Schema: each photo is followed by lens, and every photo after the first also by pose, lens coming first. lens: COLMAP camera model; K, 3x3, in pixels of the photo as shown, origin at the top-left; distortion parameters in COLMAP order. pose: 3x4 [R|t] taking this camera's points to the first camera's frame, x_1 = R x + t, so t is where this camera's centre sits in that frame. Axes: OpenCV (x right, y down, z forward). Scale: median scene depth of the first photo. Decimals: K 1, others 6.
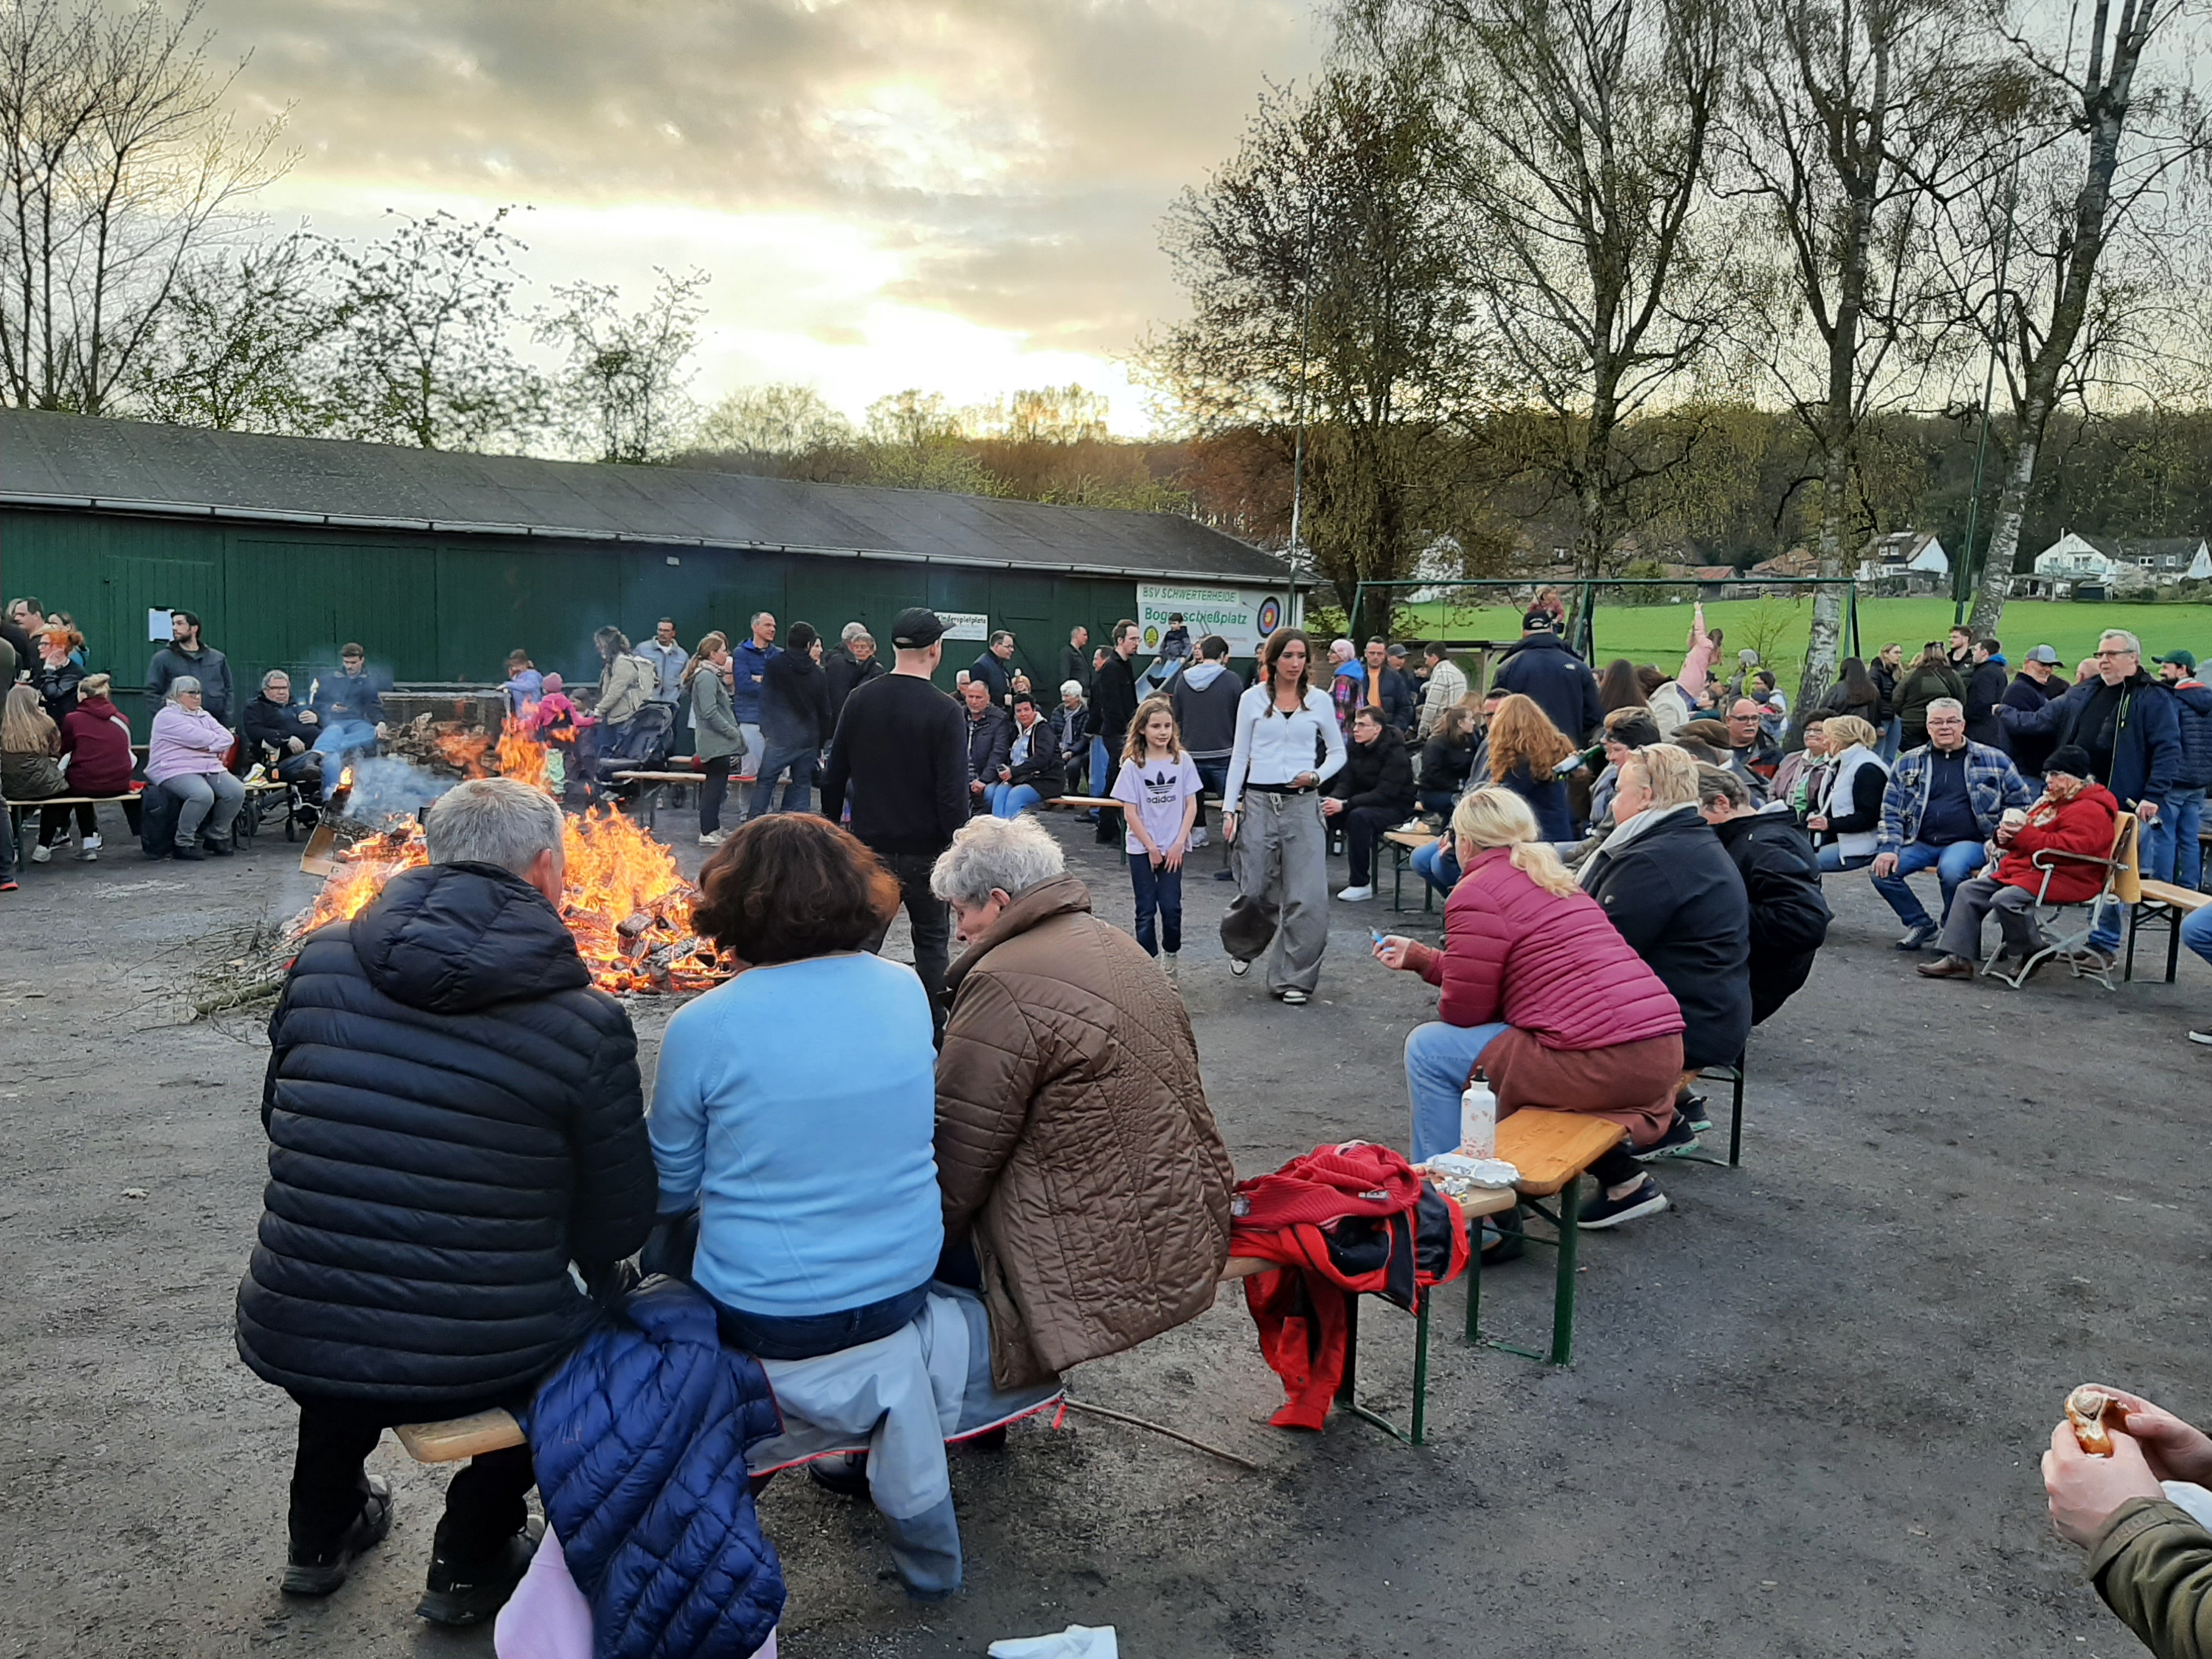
lens RADIAL K [[1677.1, 0, 1108.0], [0, 1677.1, 892.3], [0, 0, 1]] dist [-0.000100, -0.040445]
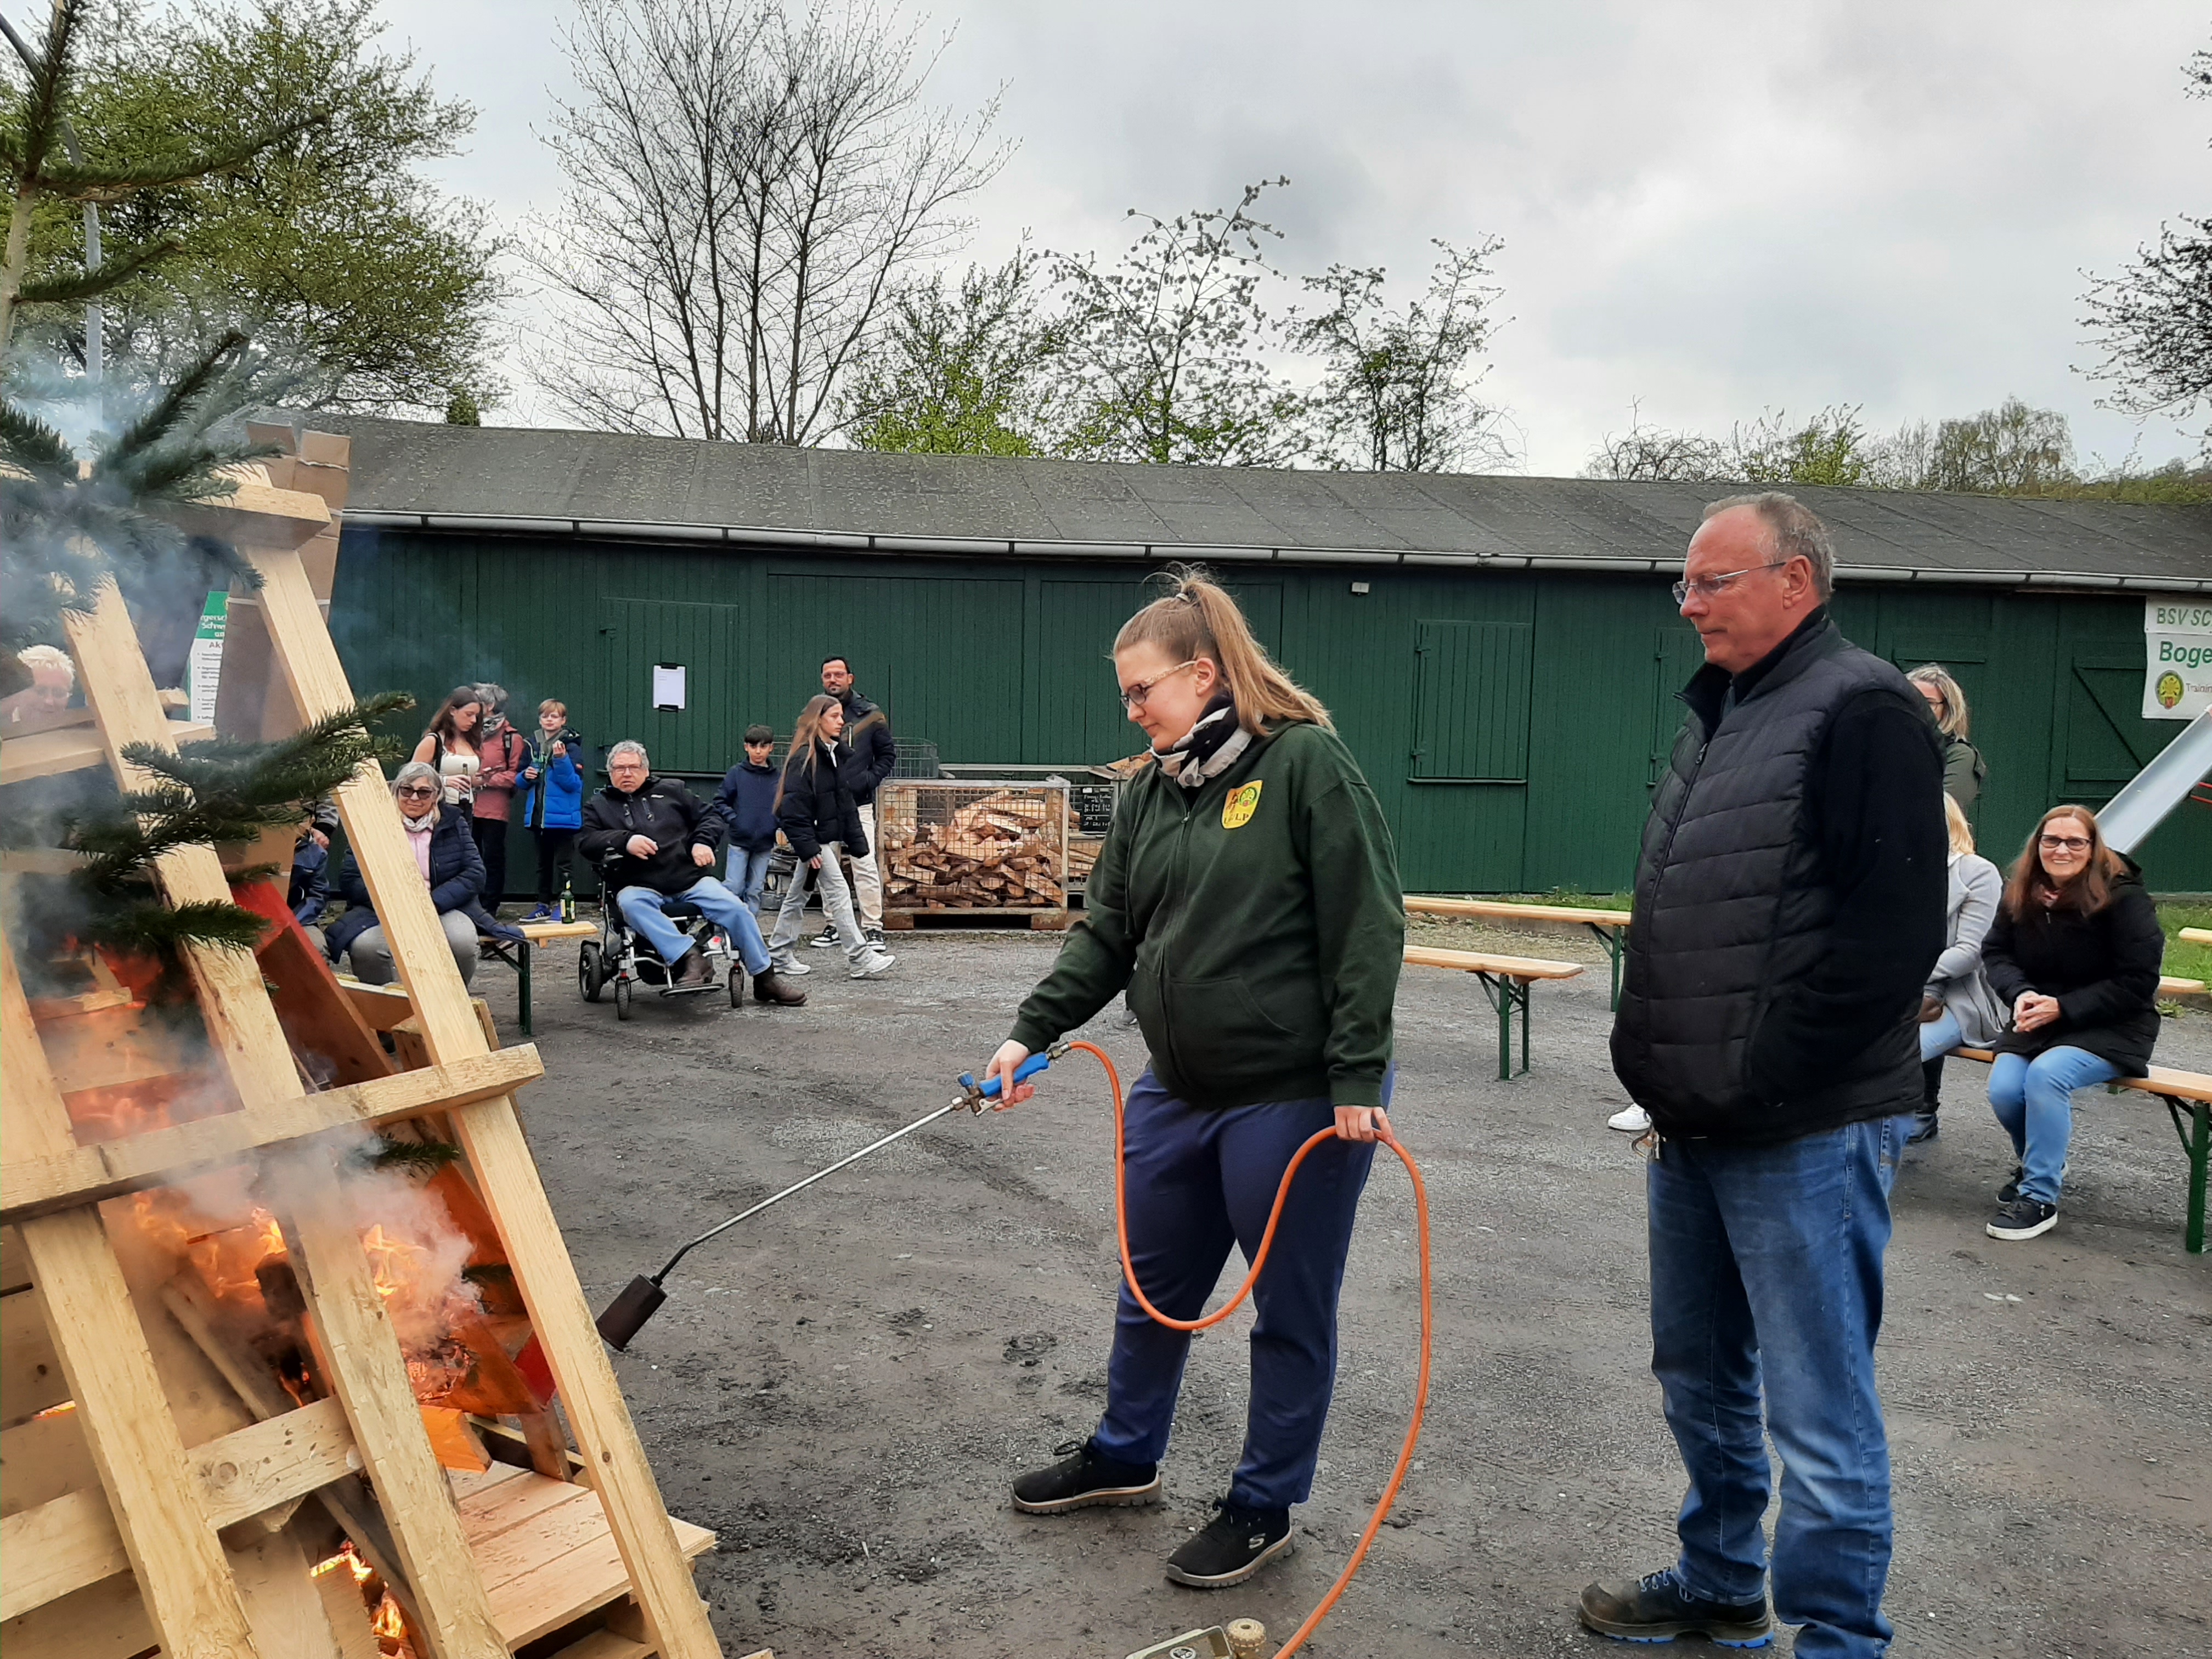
lens RADIAL K [[1677.1, 0, 1108.0], [0, 1677.1, 892.3], [0, 0, 1]] dist [-0.000100, -0.040445]
pose [[0.873560, 0.044562, -0.484673, -0.009238], [-0.067208, 0.997305, -0.029438, -0.033648], [0.482054, 0.058290, 0.874200, 0.253004]]
